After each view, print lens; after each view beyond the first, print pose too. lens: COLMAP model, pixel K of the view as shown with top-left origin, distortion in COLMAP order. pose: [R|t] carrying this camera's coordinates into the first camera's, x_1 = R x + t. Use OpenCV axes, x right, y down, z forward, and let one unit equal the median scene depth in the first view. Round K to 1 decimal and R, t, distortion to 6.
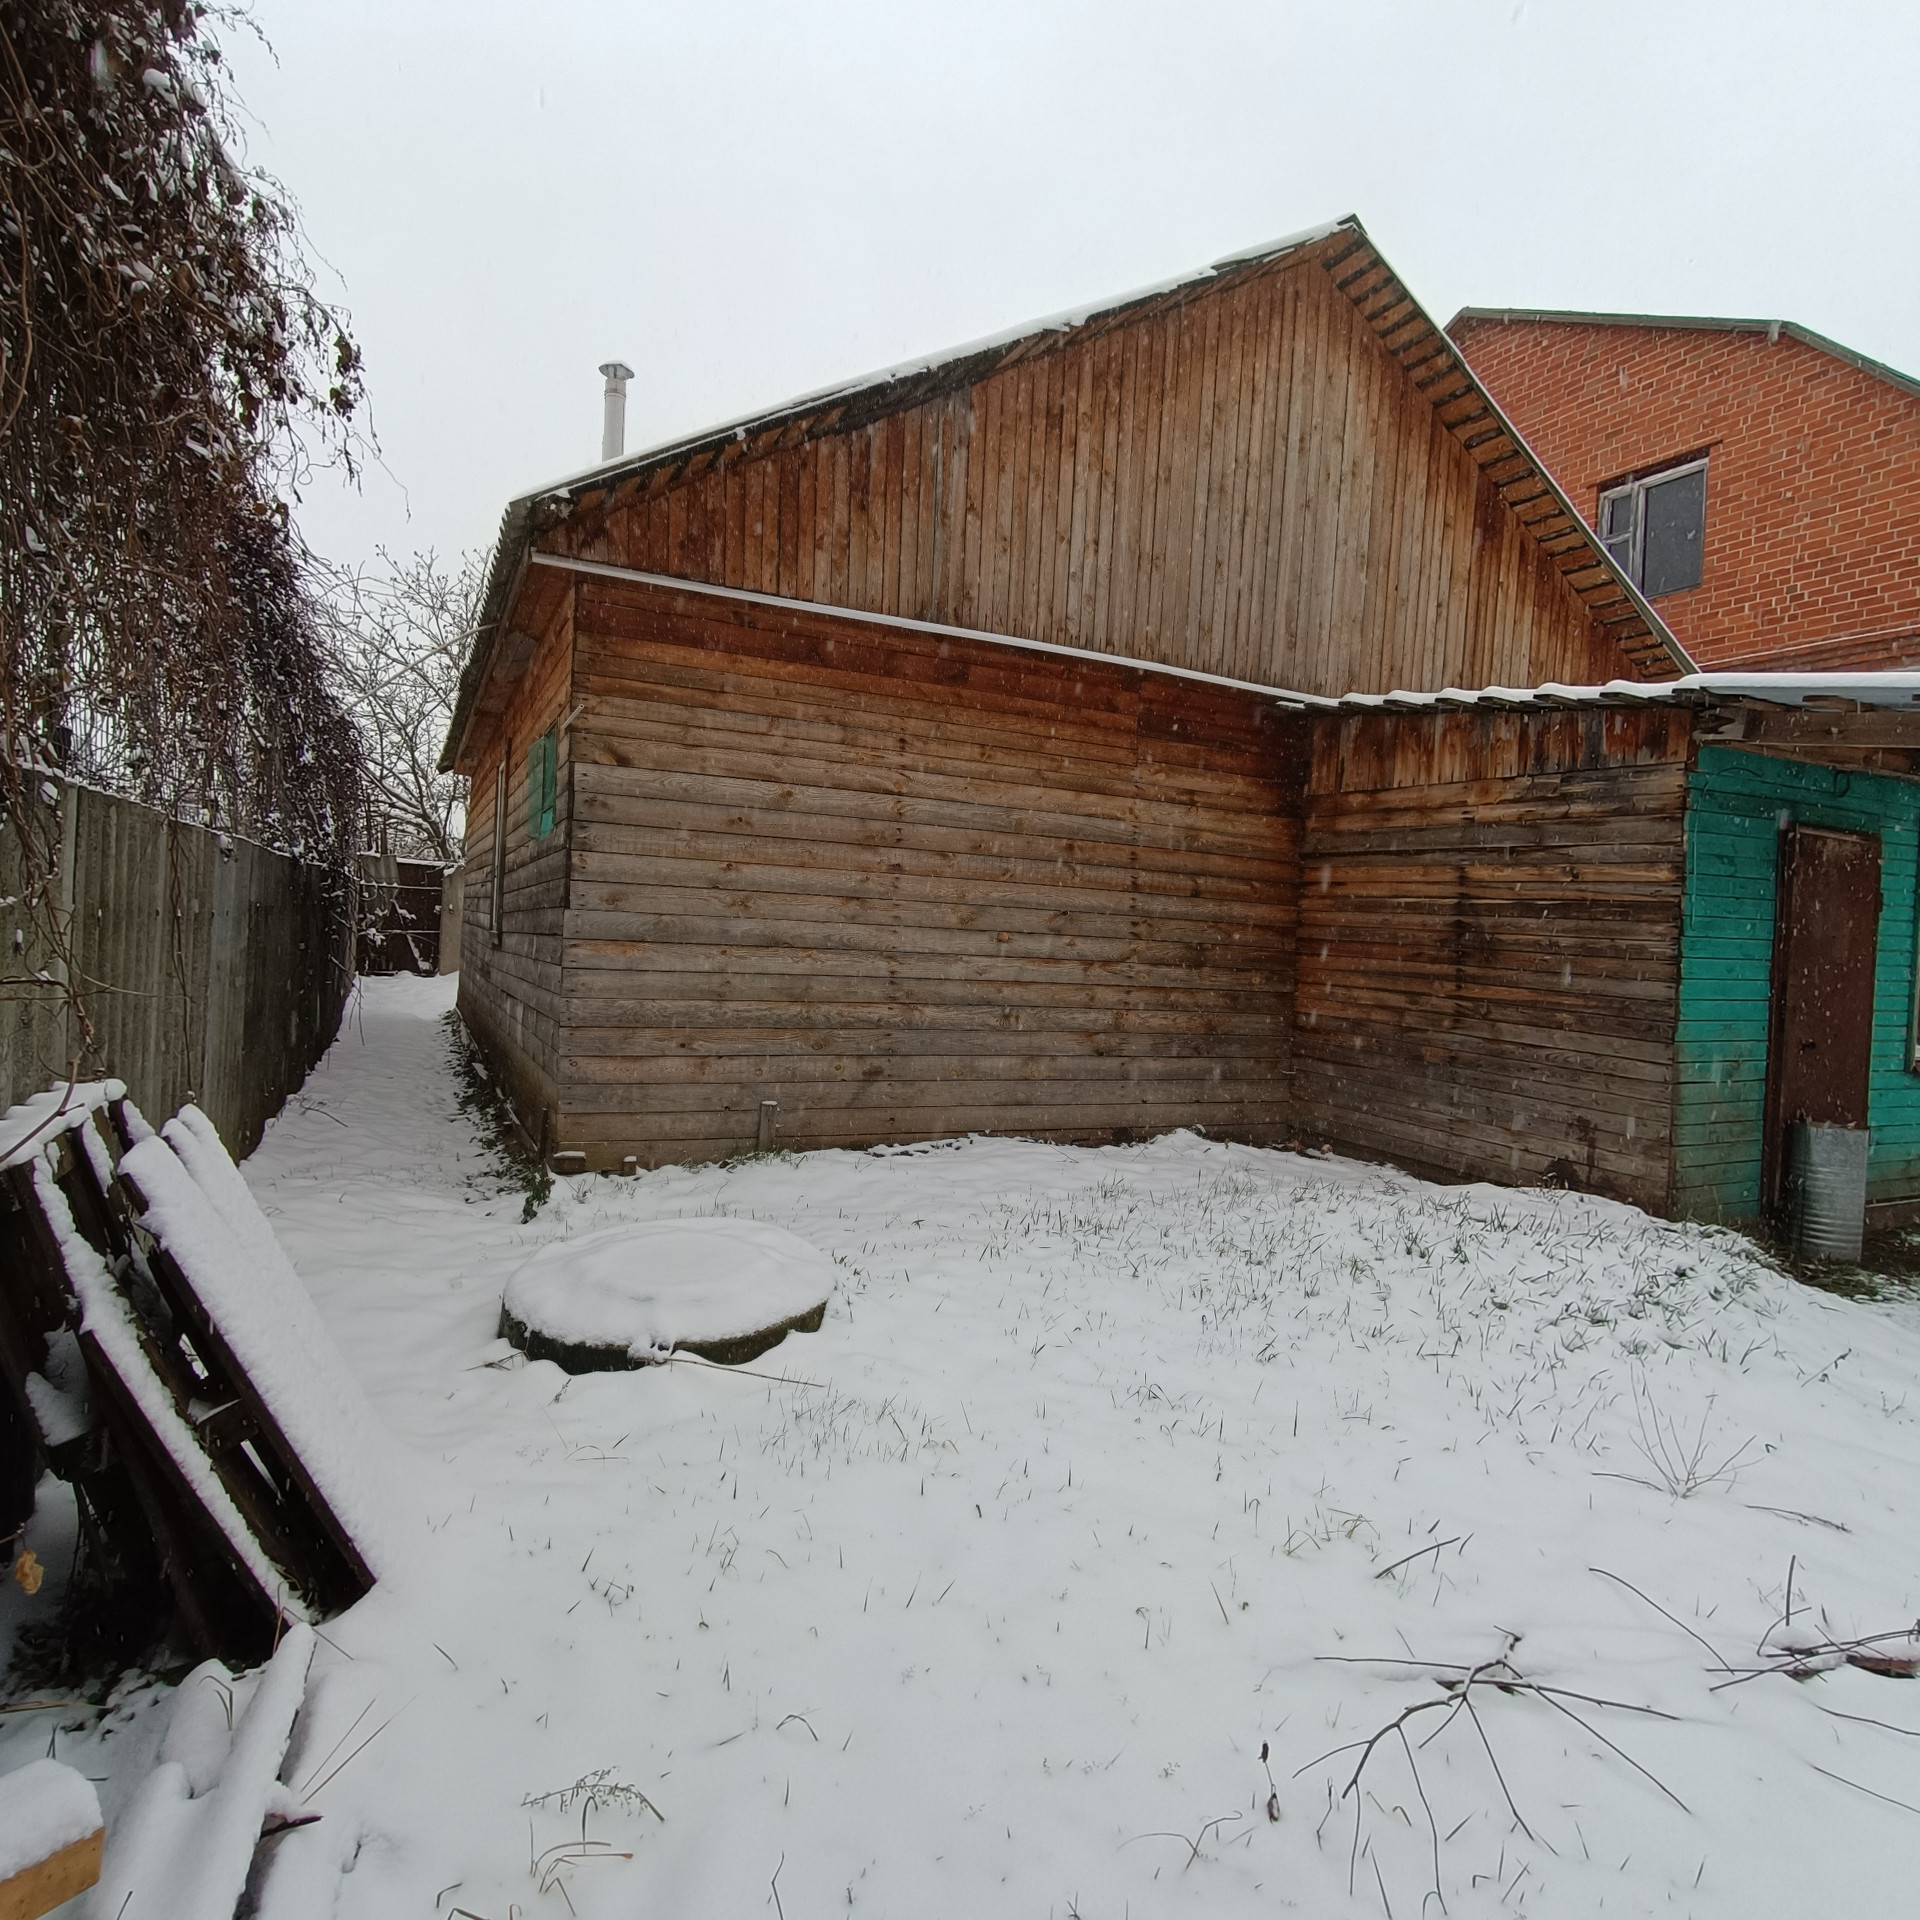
lens RADIAL K [[1134.2, 0, 960.0], [0, 1134.2, 960.0], [0, 0, 1]] dist [-0.035127, 0.018586]
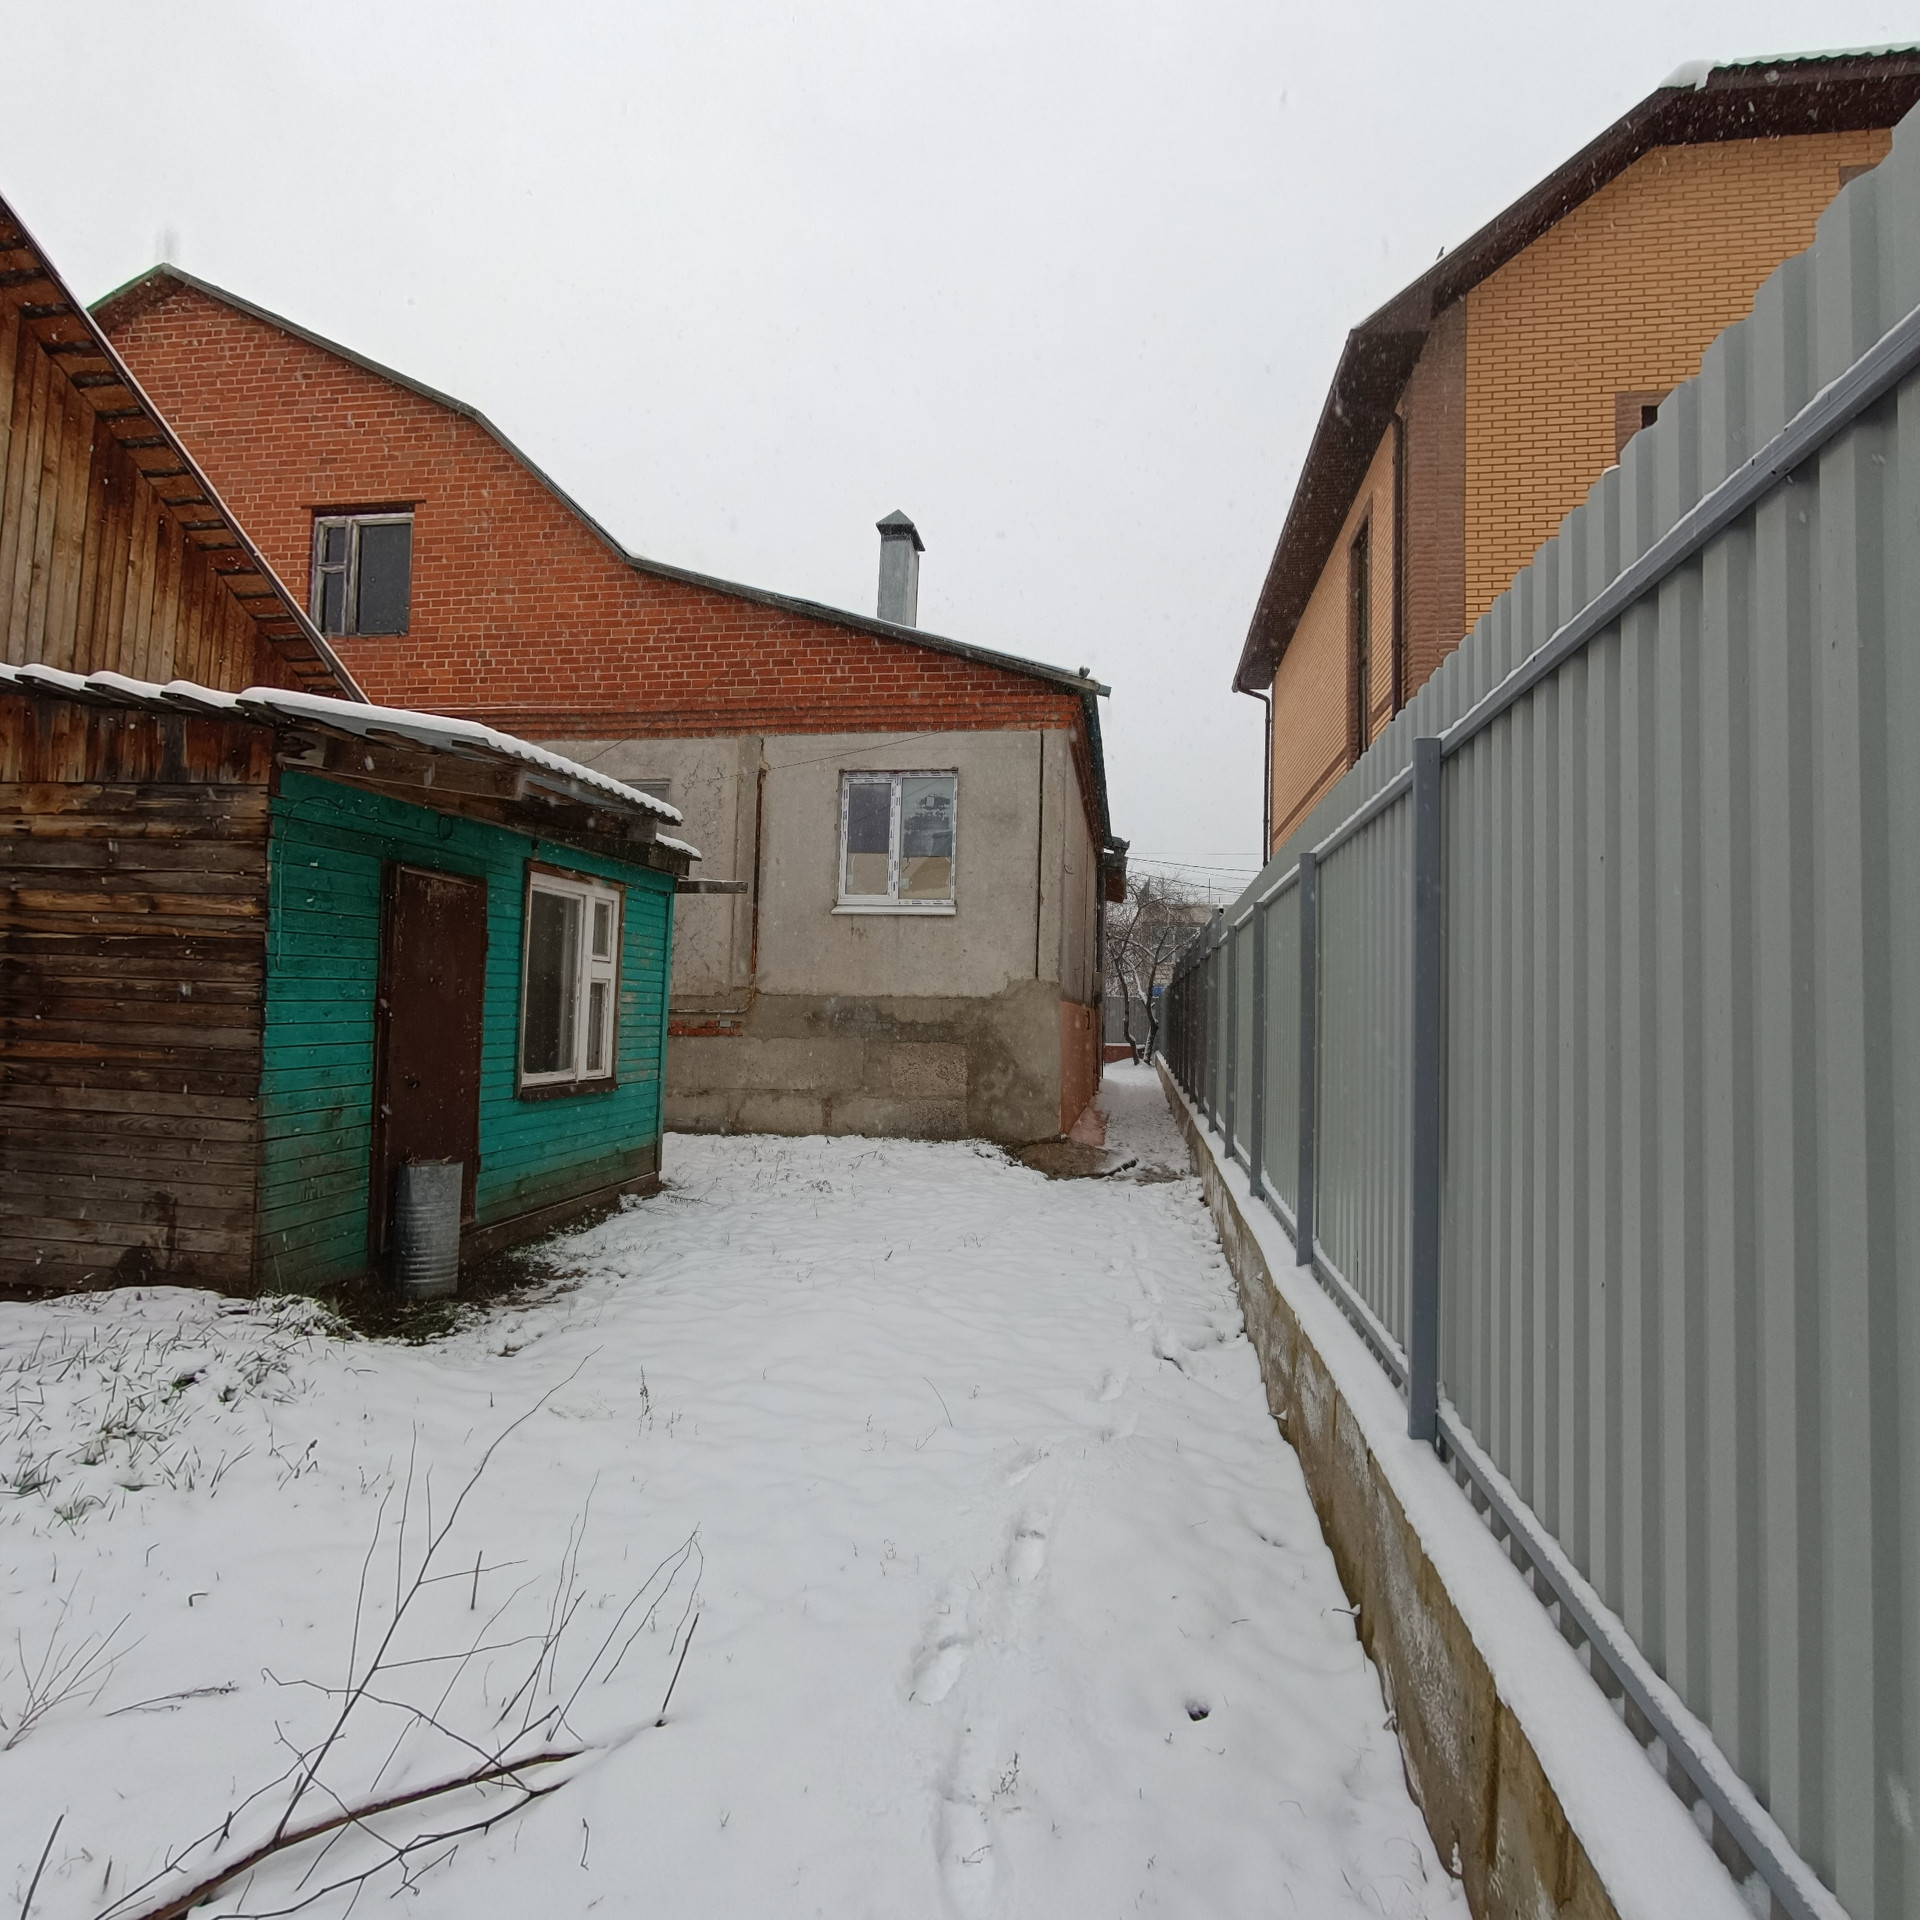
lens RADIAL K [[1134.2, 0, 960.0], [0, 1134.2, 960.0], [0, 0, 1]] dist [-0.035127, 0.018586]
pose [[0.556578, 0.000470, 0.830795, 0.183744], [0.027555, 0.999439, -0.019025, -0.002028], [-0.830338, 0.033482, 0.556253, 0.028586]]
